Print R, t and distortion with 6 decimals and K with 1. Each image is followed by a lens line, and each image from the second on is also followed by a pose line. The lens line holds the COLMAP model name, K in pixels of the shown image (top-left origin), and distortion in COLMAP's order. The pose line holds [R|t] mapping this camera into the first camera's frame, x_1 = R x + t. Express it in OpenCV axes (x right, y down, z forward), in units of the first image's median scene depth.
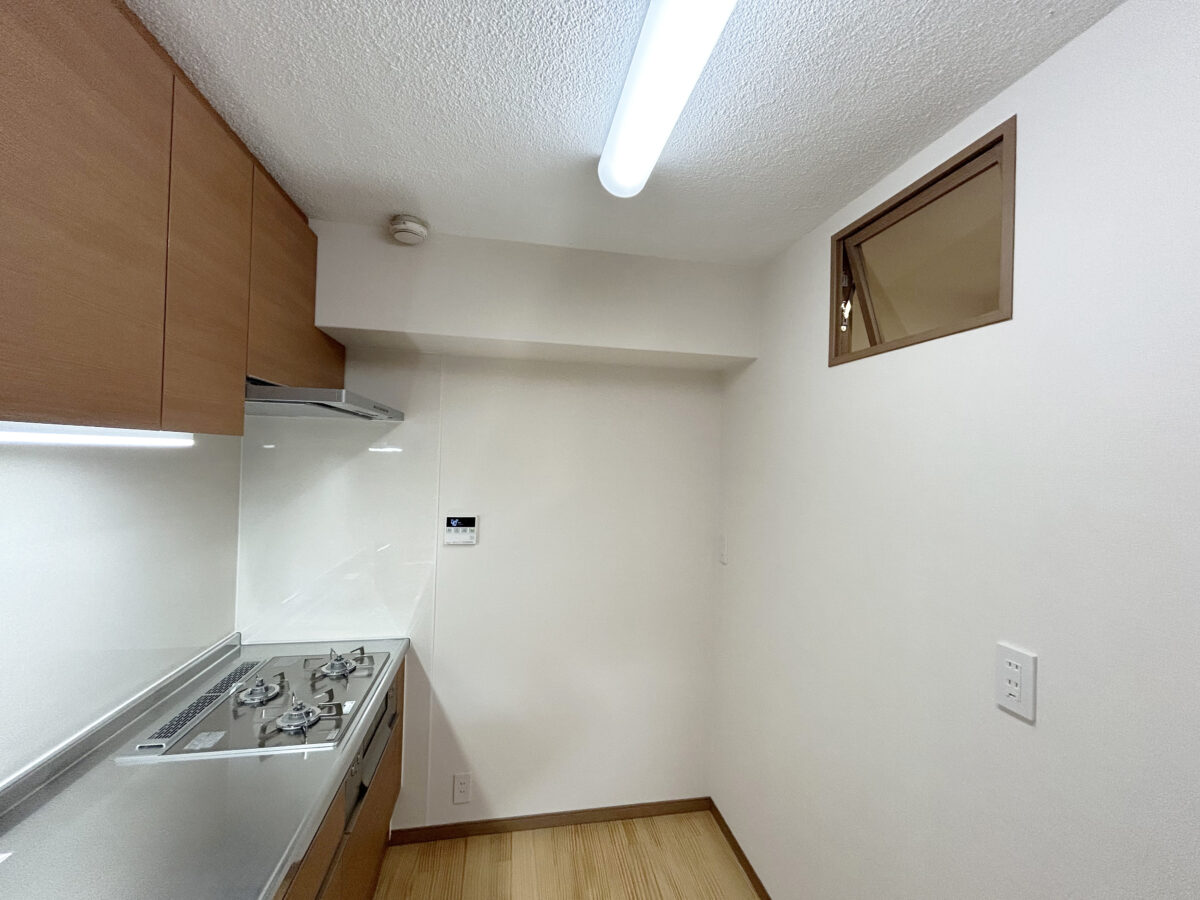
lens RADIAL K [[482.8, 0, 600.5], [0, 482.8, 448.9], [0, 0, 1]] dist [-0.001985, 0.000363]
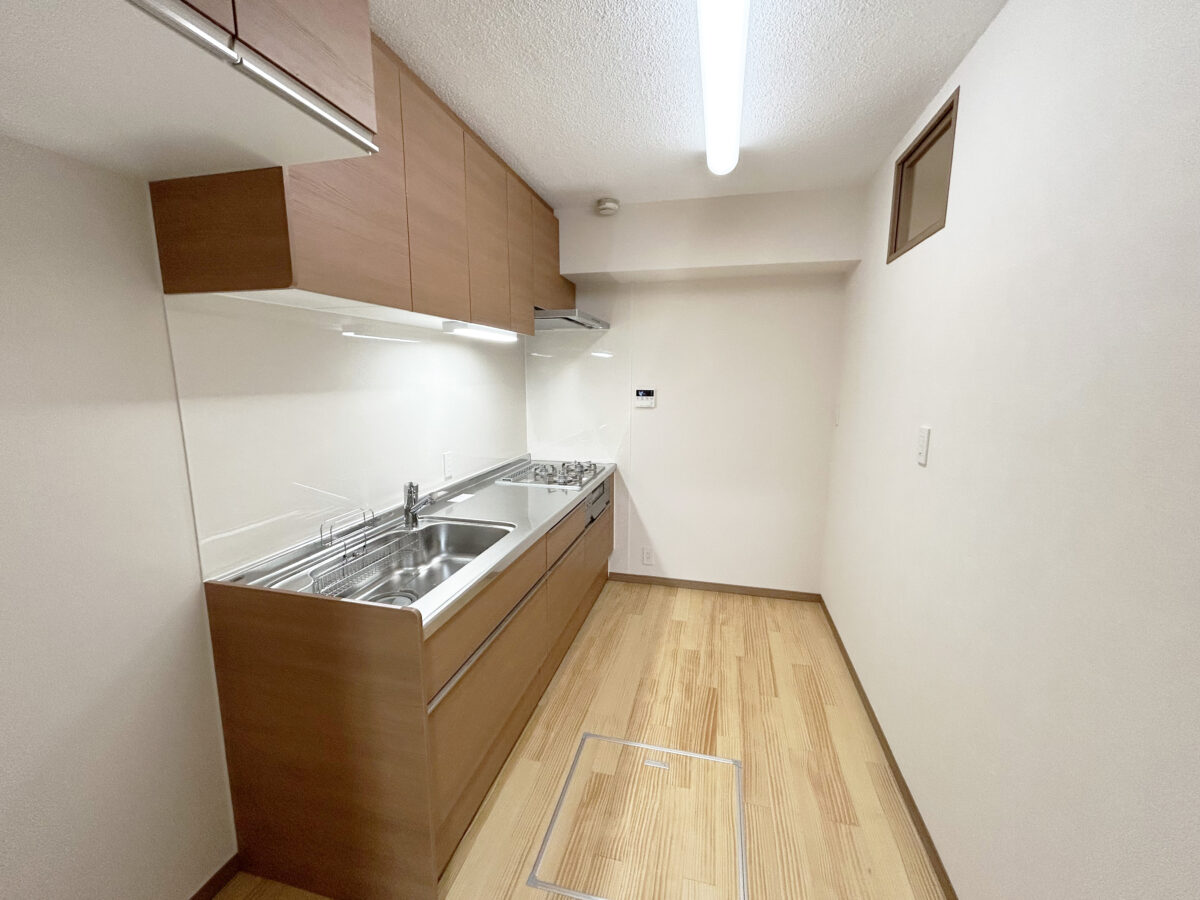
lens RADIAL K [[482.8, 0, 599.8], [0, 482.8, 451.8], [0, 0, 1]] dist [-0.001985, 0.000363]
pose [[0.908264, 0.039685, -0.416511, 0.281508], [0.030880, 0.986419, 0.161322, 0.098349], [0.417257, -0.159385, 0.894703, -0.581758]]
